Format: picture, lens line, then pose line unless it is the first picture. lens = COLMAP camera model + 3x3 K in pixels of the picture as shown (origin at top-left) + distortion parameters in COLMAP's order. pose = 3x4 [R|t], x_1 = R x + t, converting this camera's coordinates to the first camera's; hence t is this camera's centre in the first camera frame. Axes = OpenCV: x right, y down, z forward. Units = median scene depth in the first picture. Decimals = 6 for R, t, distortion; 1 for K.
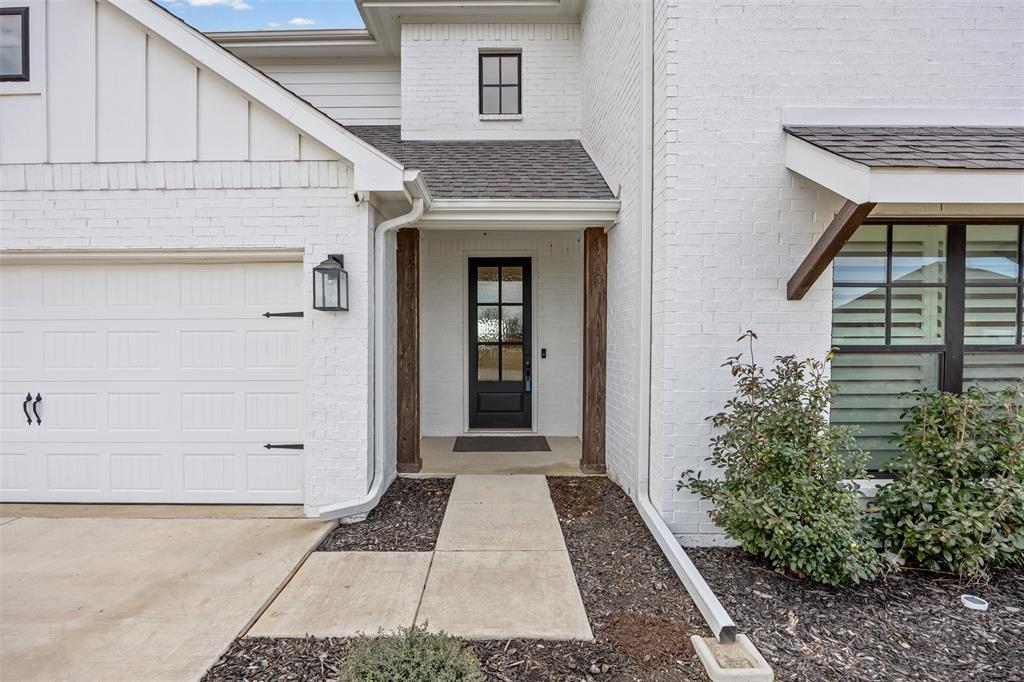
lens RADIAL K [[480.6, 0, 487.6], [0, 480.6, 348.1], [0, 0, 1]] dist [-0.000641, -0.000322]
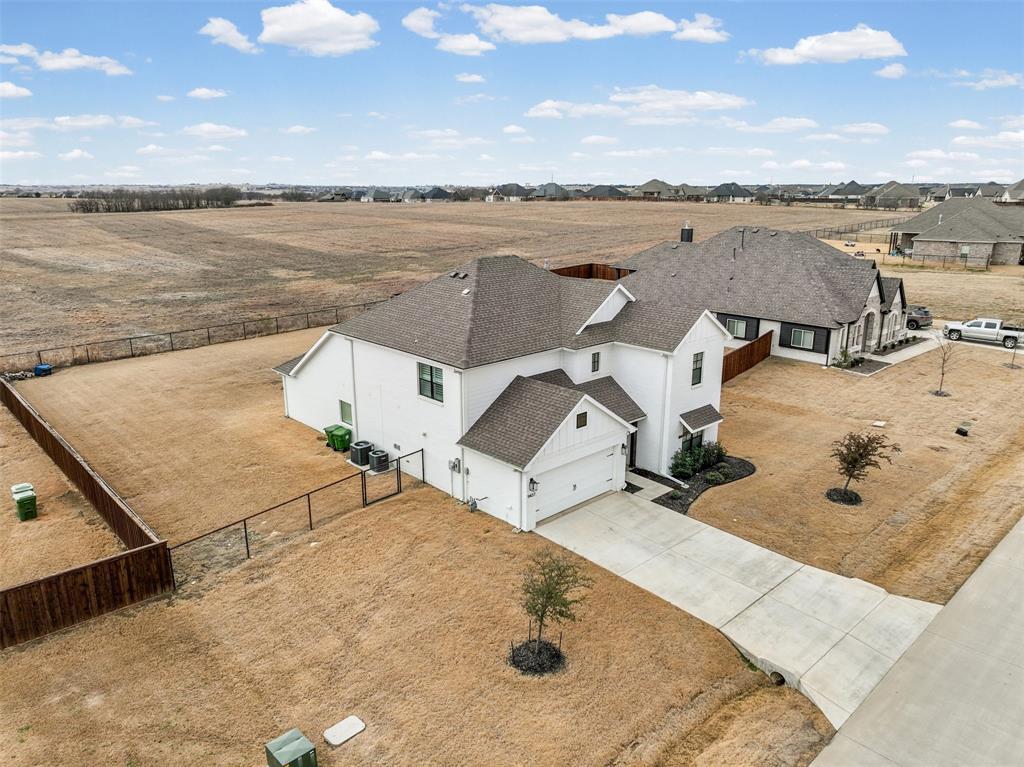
lens RADIAL K [[716.3, 0, 512.0], [0, 716.3, 383.5], [0, 0, 1]] dist [0.012341, 0.001645]
pose [[0.720739, -0.186966, 0.667517, -4.970225], [0.012830, 0.966374, 0.256821, -2.253988], [-0.693088, -0.176537, 0.698902, -2.789753]]
